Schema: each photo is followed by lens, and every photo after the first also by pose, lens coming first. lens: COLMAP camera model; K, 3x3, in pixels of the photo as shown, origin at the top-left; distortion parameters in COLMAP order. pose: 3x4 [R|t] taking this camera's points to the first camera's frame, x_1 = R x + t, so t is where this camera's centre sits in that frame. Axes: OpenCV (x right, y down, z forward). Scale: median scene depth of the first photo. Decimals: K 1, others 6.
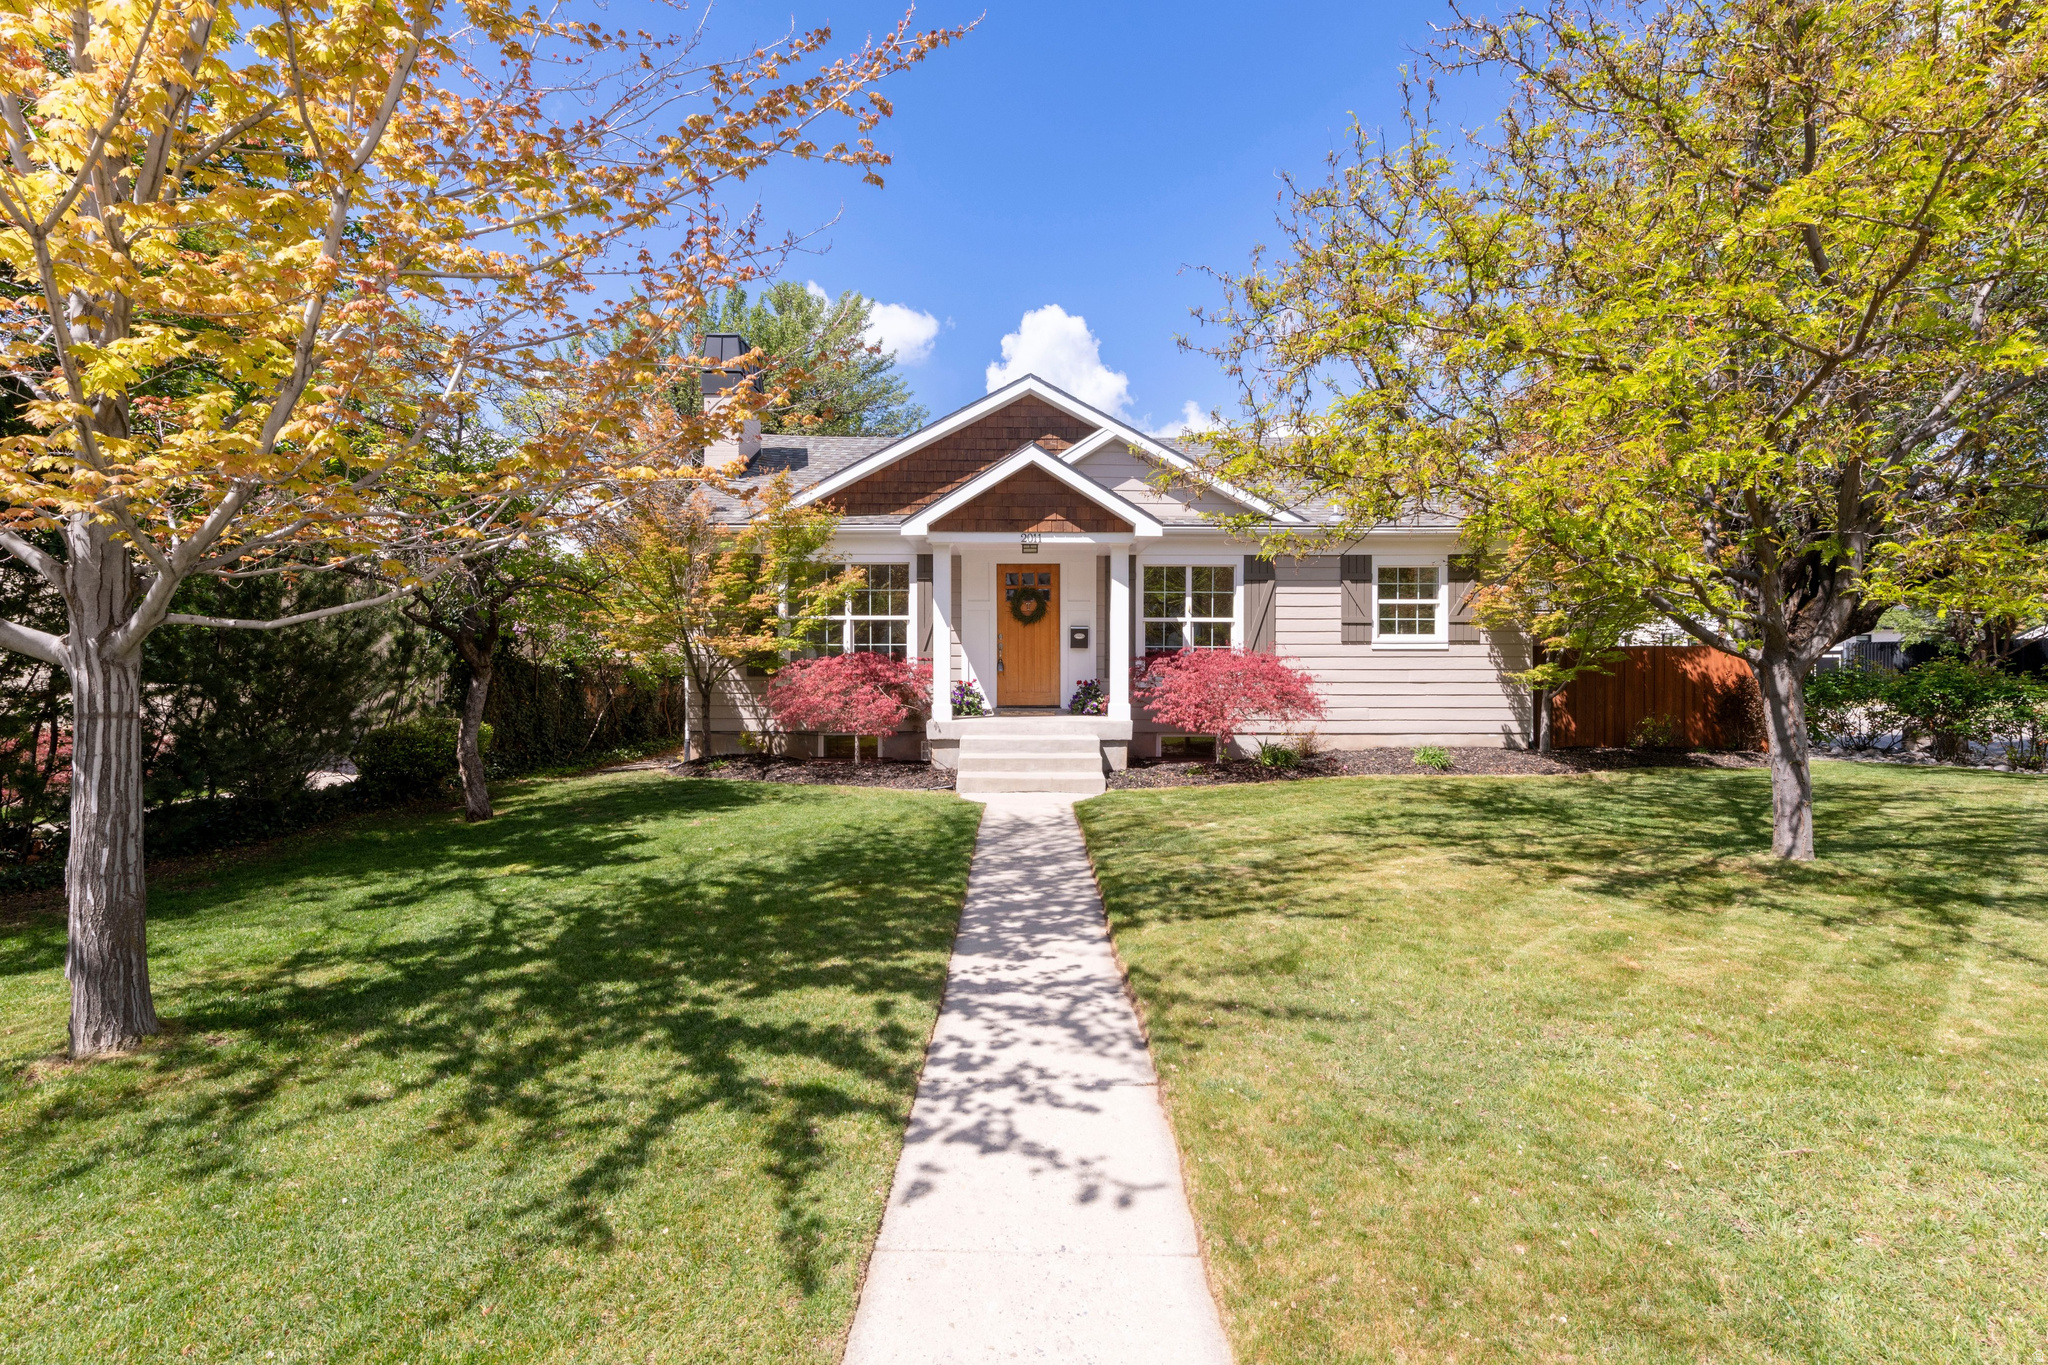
lens RADIAL K [[917.2, 0, 1024.0], [0, 917.2, 682.5], [0, 0, 1]] dist [0.003839, 0.000047]
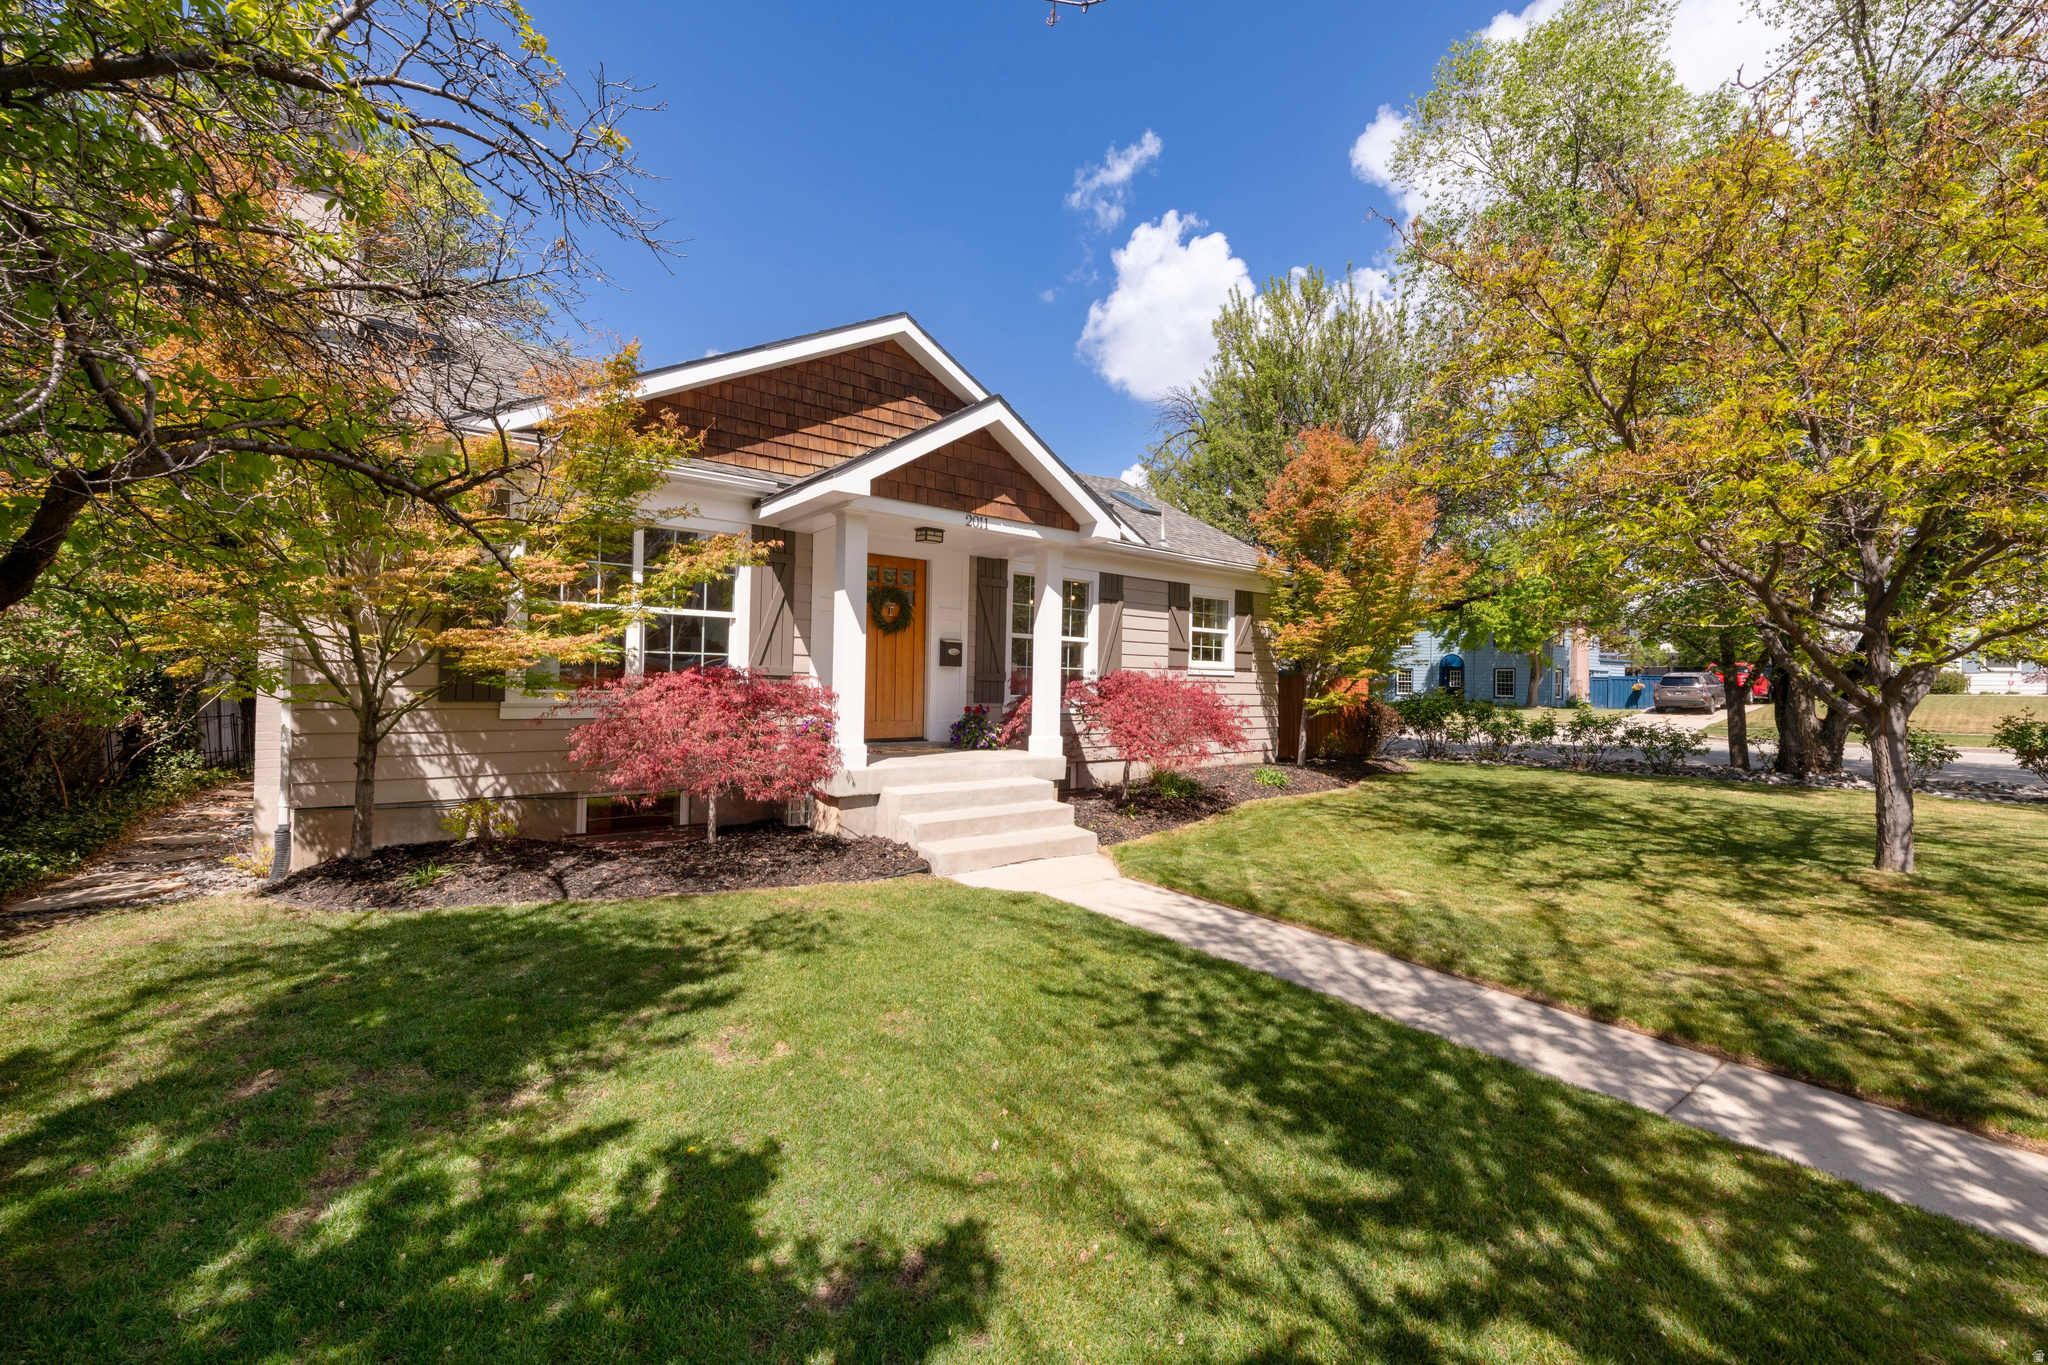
lens RADIAL K [[796.9, 0, 1026.1], [0, 796.9, 671.5], [0, 0, 1]] dist [0.021074, -0.007569]
pose [[0.787858, 0.021601, 0.615478, -0.321601], [-0.006581, 0.999623, -0.026660, -0.014267], [-0.615822, 0.016954, 0.787703, 0.400344]]
